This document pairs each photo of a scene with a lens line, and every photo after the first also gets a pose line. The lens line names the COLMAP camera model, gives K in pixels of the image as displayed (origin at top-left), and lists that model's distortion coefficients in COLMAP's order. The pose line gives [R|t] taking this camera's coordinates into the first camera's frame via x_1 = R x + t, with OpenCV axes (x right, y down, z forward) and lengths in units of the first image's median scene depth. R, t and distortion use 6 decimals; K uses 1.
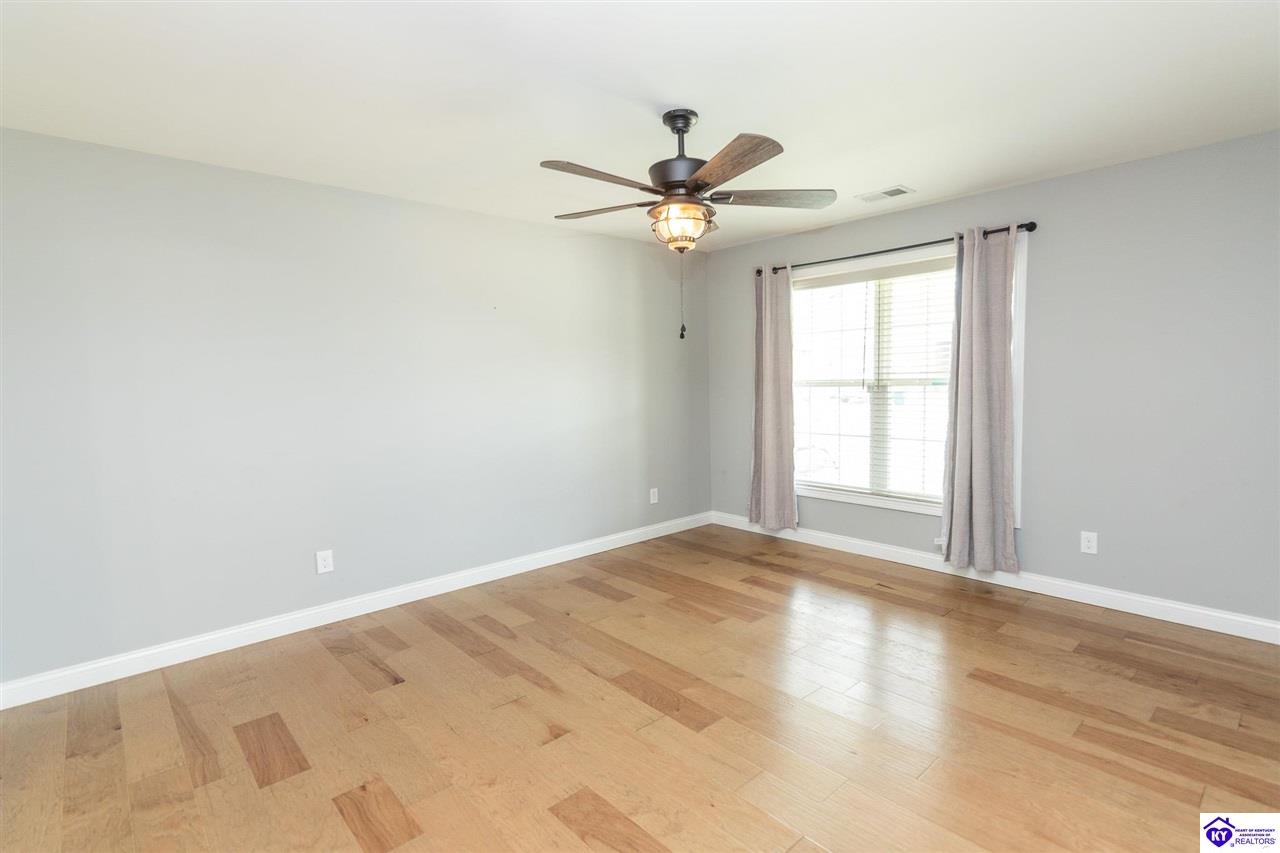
lens RADIAL K [[625.7, 0, 644.5], [0, 625.7, 421.6], [0, 0, 1]] dist [0.002242, -0.000572]
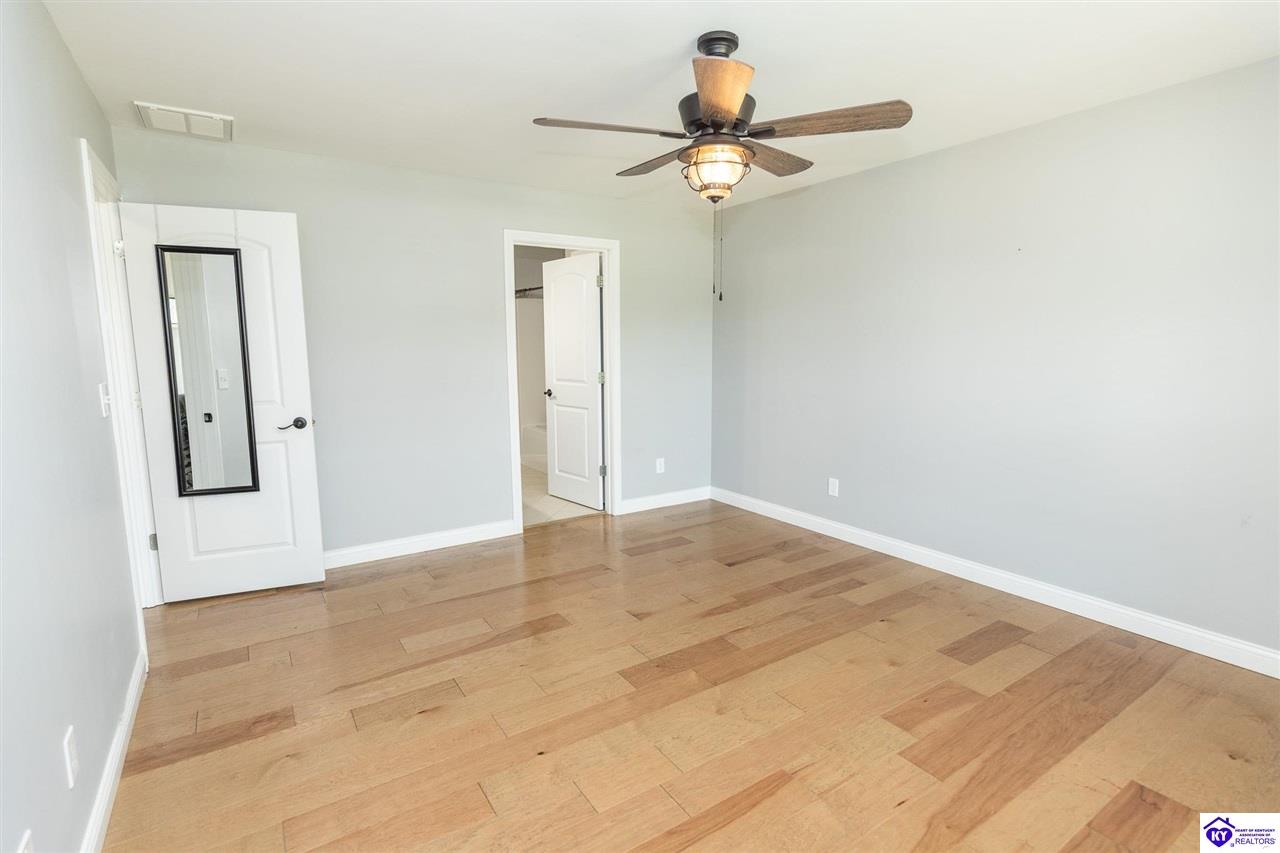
lens RADIAL K [[625.7, 0, 644.5], [0, 625.7, 421.6], [0, 0, 1]] dist [0.002242, -0.000572]
pose [[-0.146900, 0.148930, -0.977875, 0.675582], [-0.067857, 0.984754, 0.160171, -0.069558], [0.986821, 0.089885, -0.134554, 0.723417]]
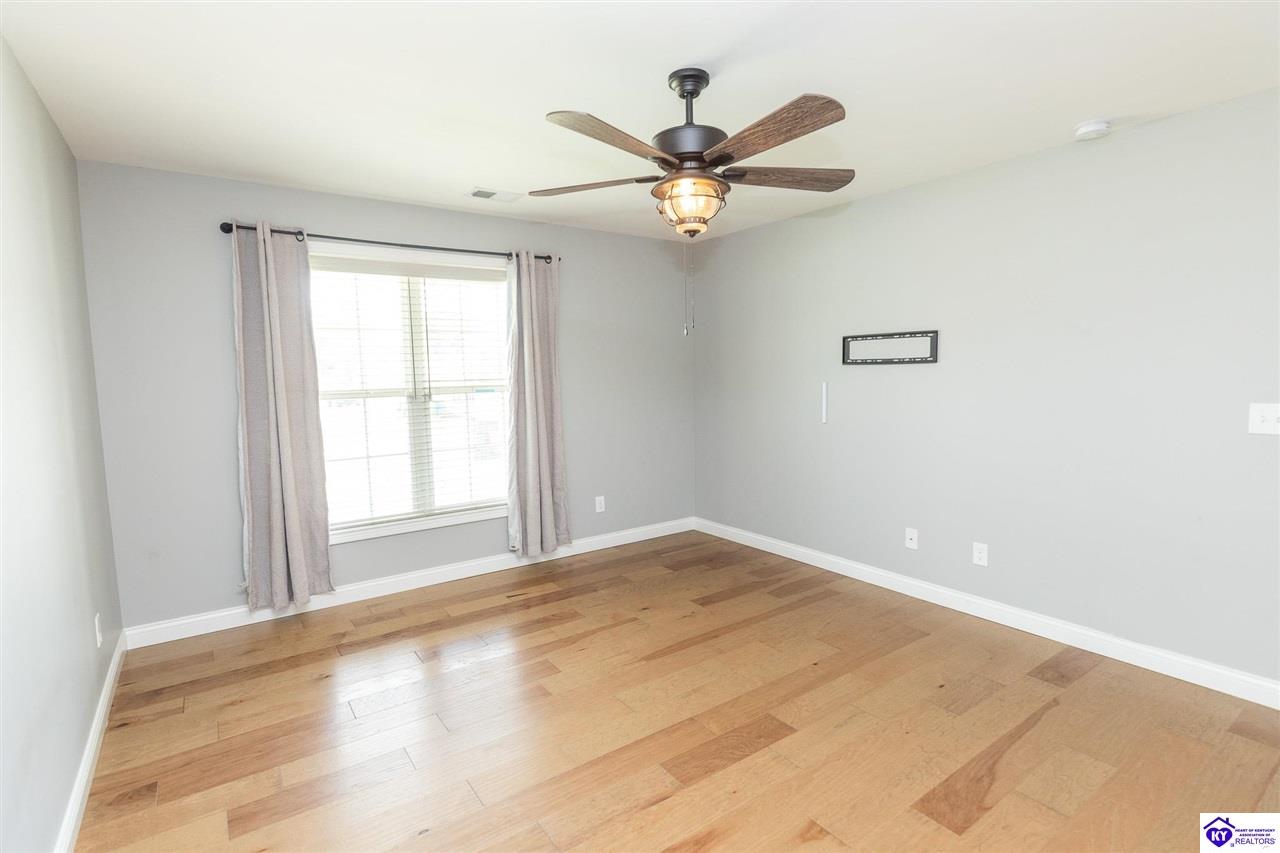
lens RADIAL K [[625.7, 0, 644.5], [0, 625.7, 421.6], [0, 0, 1]] dist [0.002242, -0.000572]
pose [[0.106981, -0.063613, 0.992224, -0.569818], [0.087794, 0.994657, 0.054304, -0.046472], [-0.990377, 0.081302, 0.111994, 0.682826]]
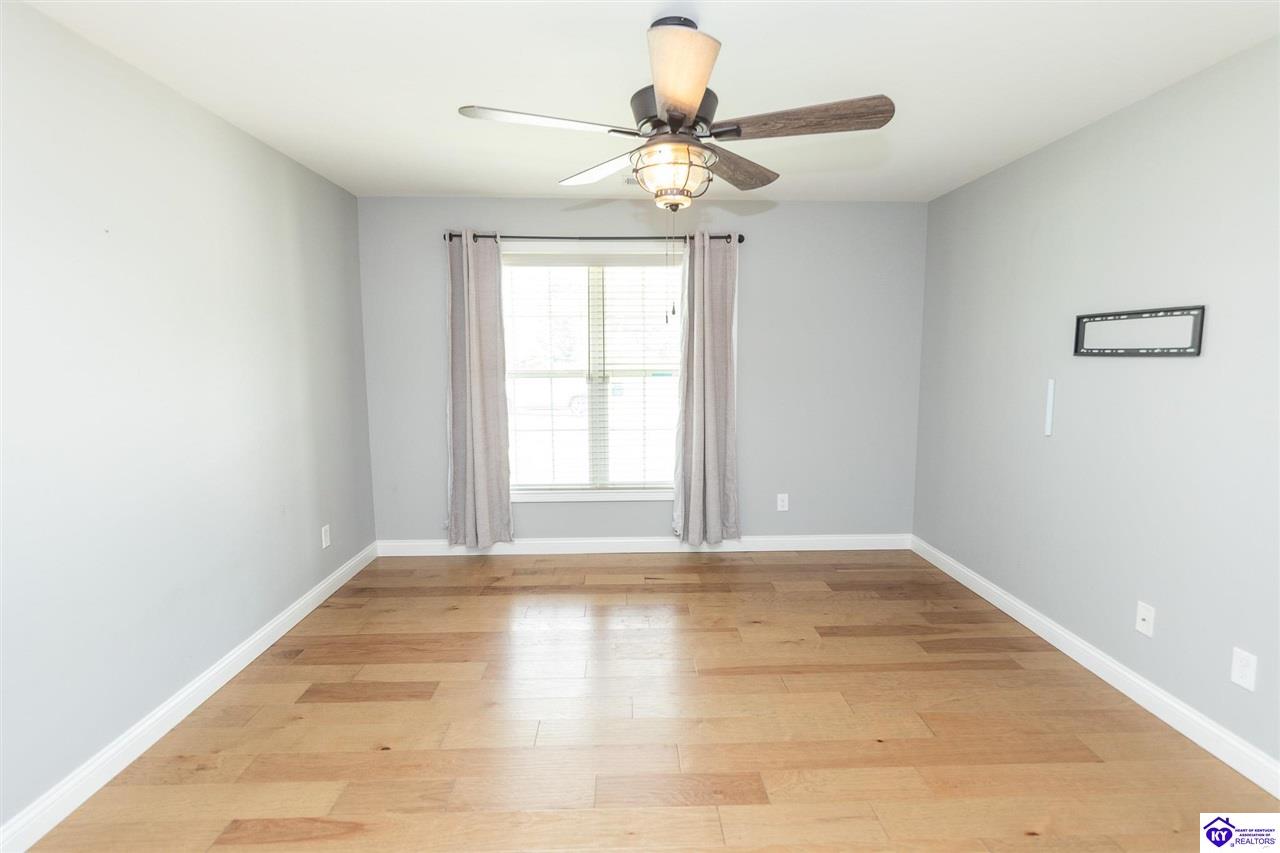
lens RADIAL K [[639.1, 0, 644.8], [0, 639.1, 423.0], [0, 0, 1]] dist [0.002403, 0.000430]
pose [[0.640856, -0.065261, 0.764882, -0.398953], [0.045184, 0.997859, 0.047282, -0.034326], [-0.766330, 0.004259, 0.642433, 0.363109]]
